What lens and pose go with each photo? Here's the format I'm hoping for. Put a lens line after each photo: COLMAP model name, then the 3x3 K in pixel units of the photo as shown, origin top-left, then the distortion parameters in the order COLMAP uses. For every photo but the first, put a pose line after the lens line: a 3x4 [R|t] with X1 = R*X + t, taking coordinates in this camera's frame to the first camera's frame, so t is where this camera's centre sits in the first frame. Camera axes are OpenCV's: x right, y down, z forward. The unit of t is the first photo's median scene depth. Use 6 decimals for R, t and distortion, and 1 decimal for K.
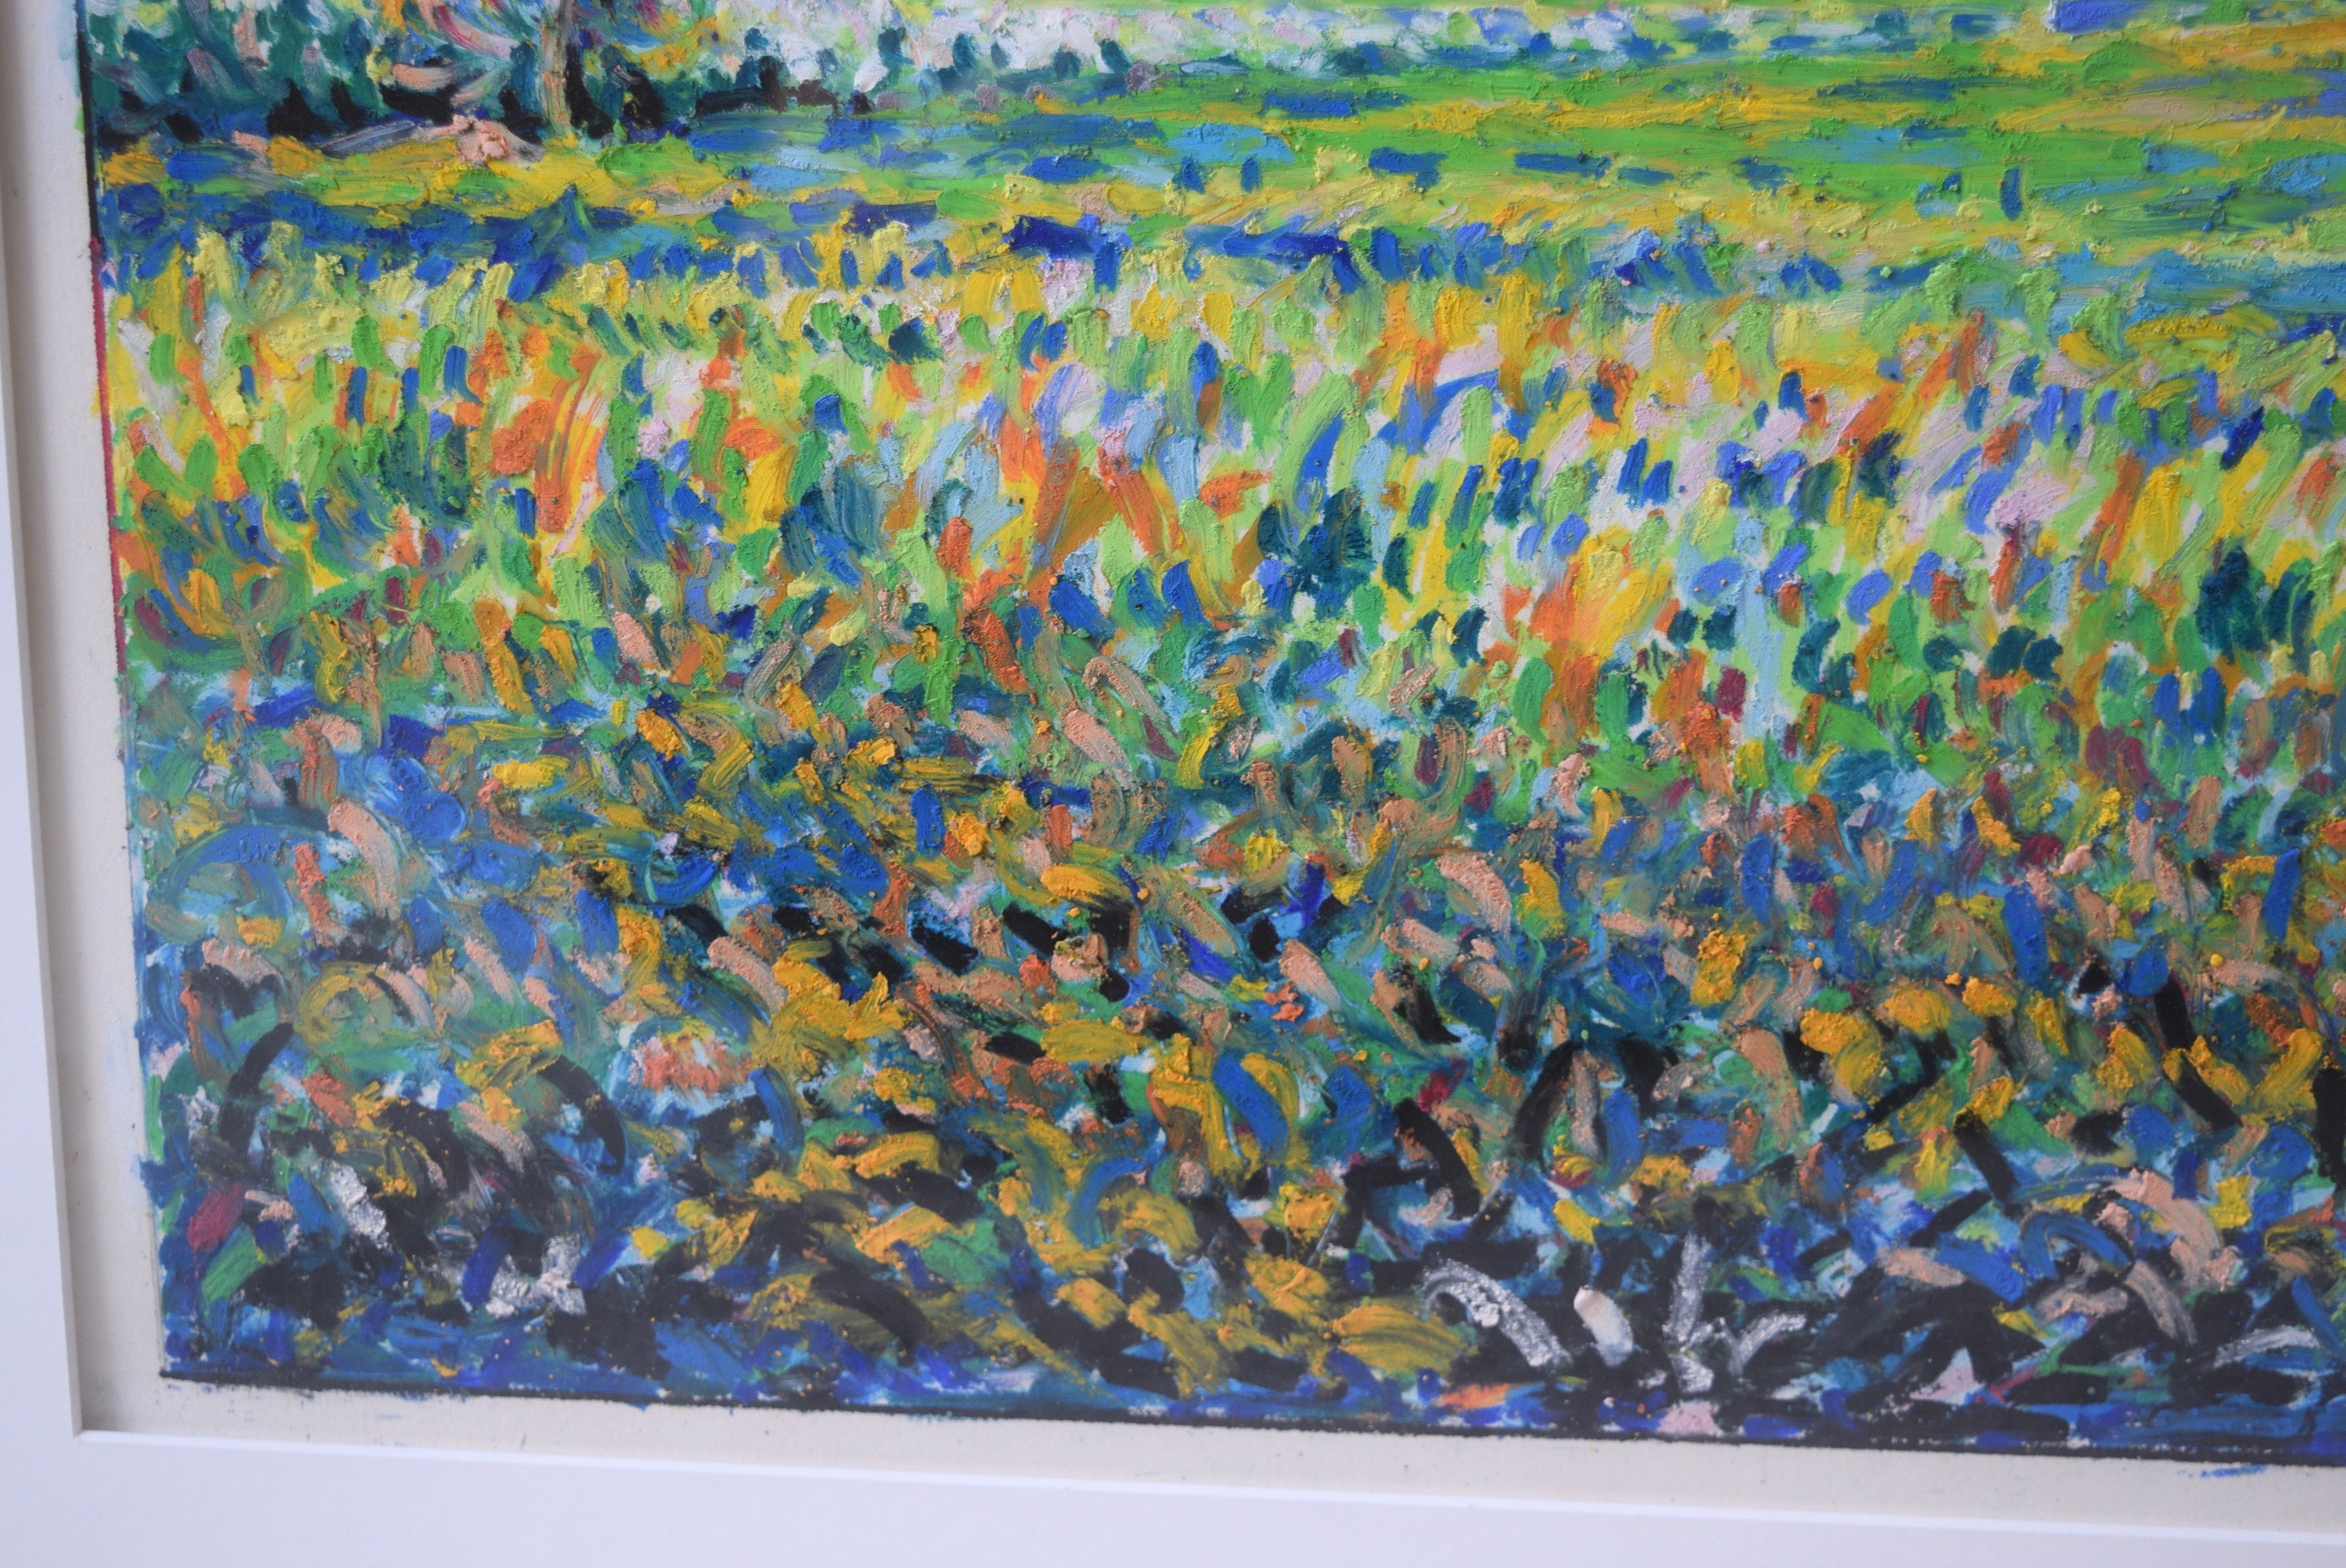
lens RADIAL K [[3523.9, 0, 1171.8], [0, 3523.9, 786.2], [0, 0, 1]] dist [-0.021723, 0.000000]
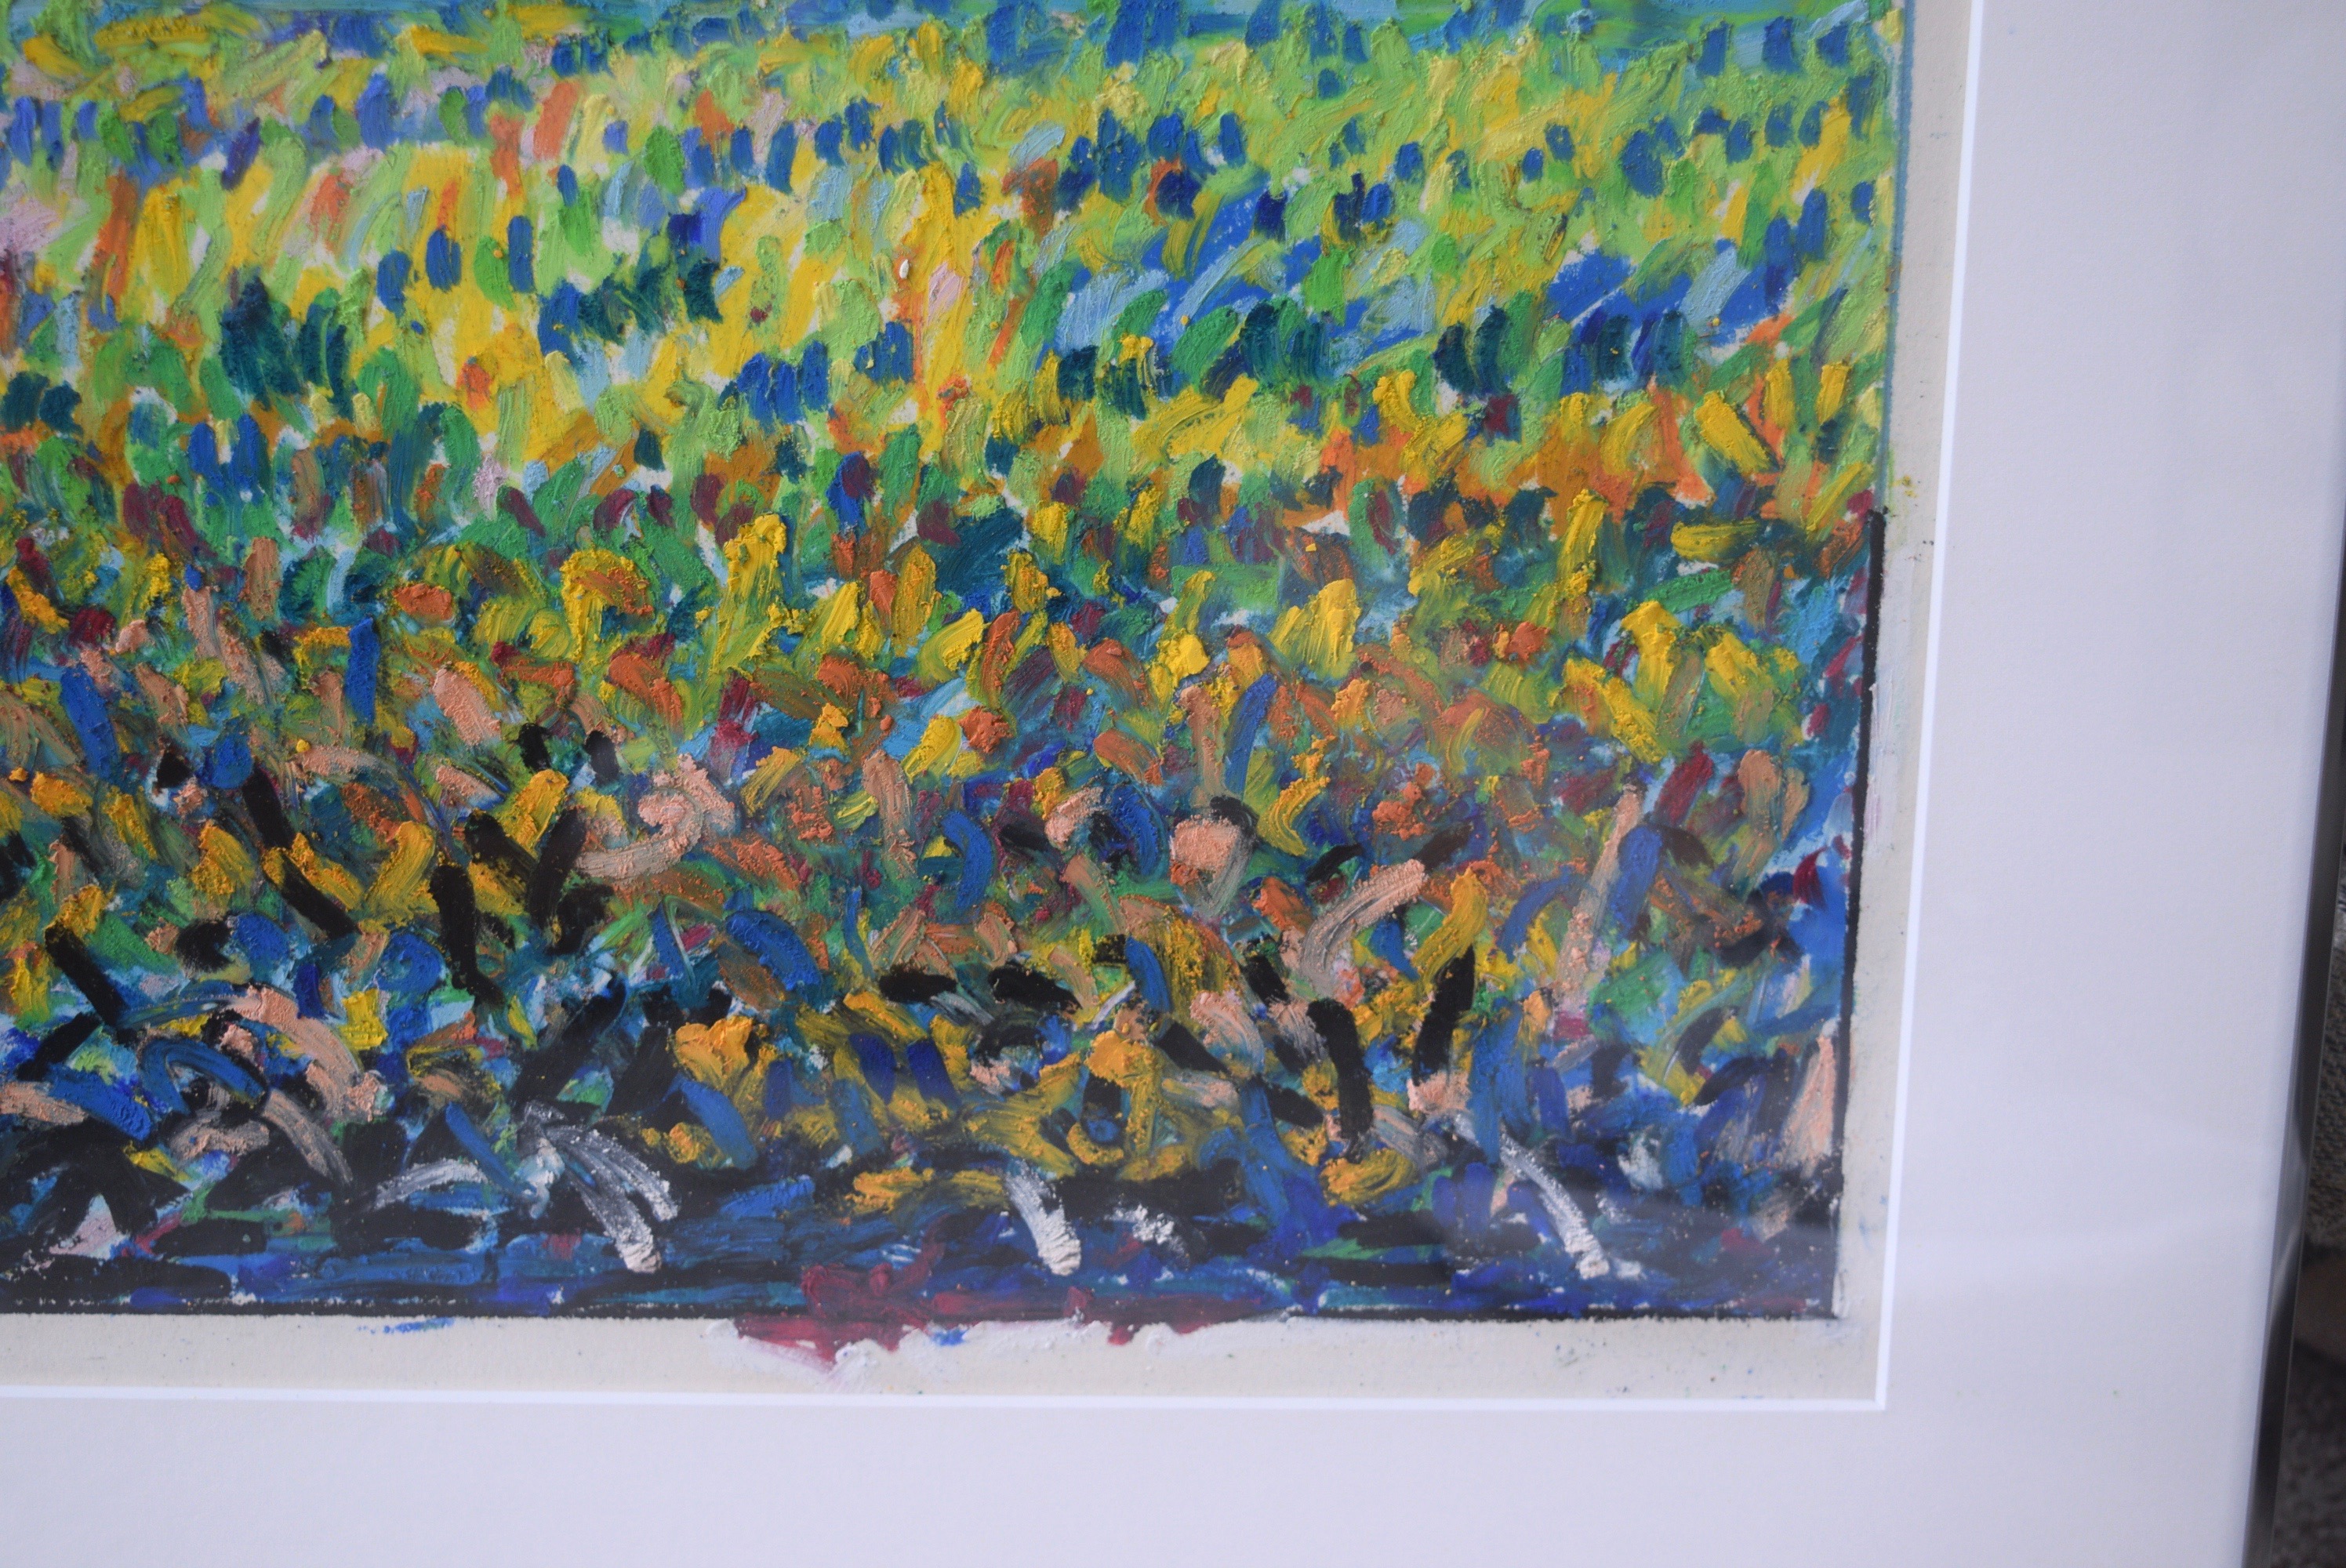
lens RADIAL K [[3523.9, 0, 1175.2], [0, 3523.9, 778.6], [0, 0, 1]] dist [-0.021723, 0.000000]
pose [[0.997498, -0.020921, 0.067525, 0.464354], [0.022720, 0.999404, -0.025972, 0.087335], [-0.066941, 0.027441, 0.997379, 0.085835]]
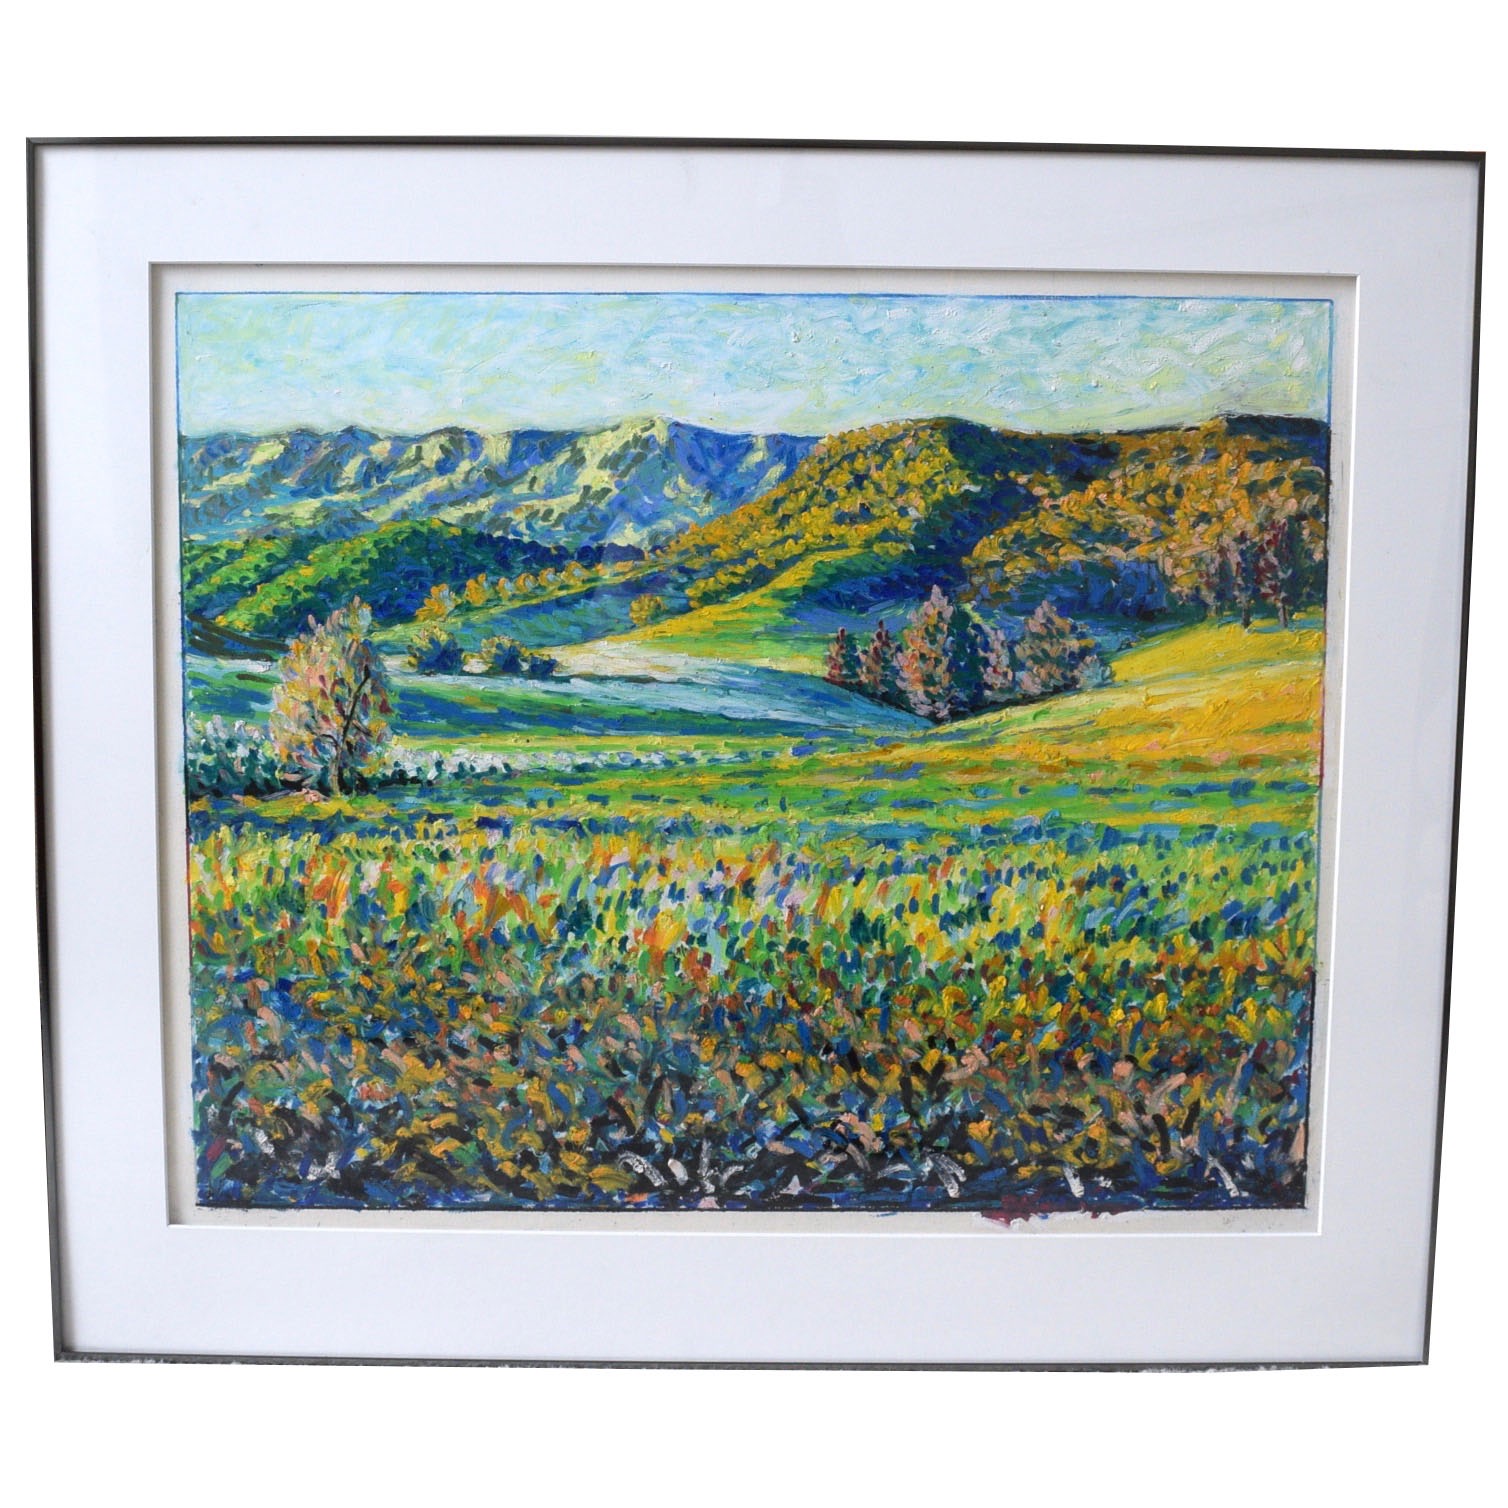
lens RADIAL K [[2179.7, 0, 760.3], [0, 2179.7, 741.4], [0, 0, 1]] dist [-0.086247, 0.000000]
pose [[0.997839, -0.017759, 0.063255, 0.086157], [0.027409, 0.987513, -0.155134, 0.083863], [-0.059710, 0.156533, 0.985866, -0.962906]]
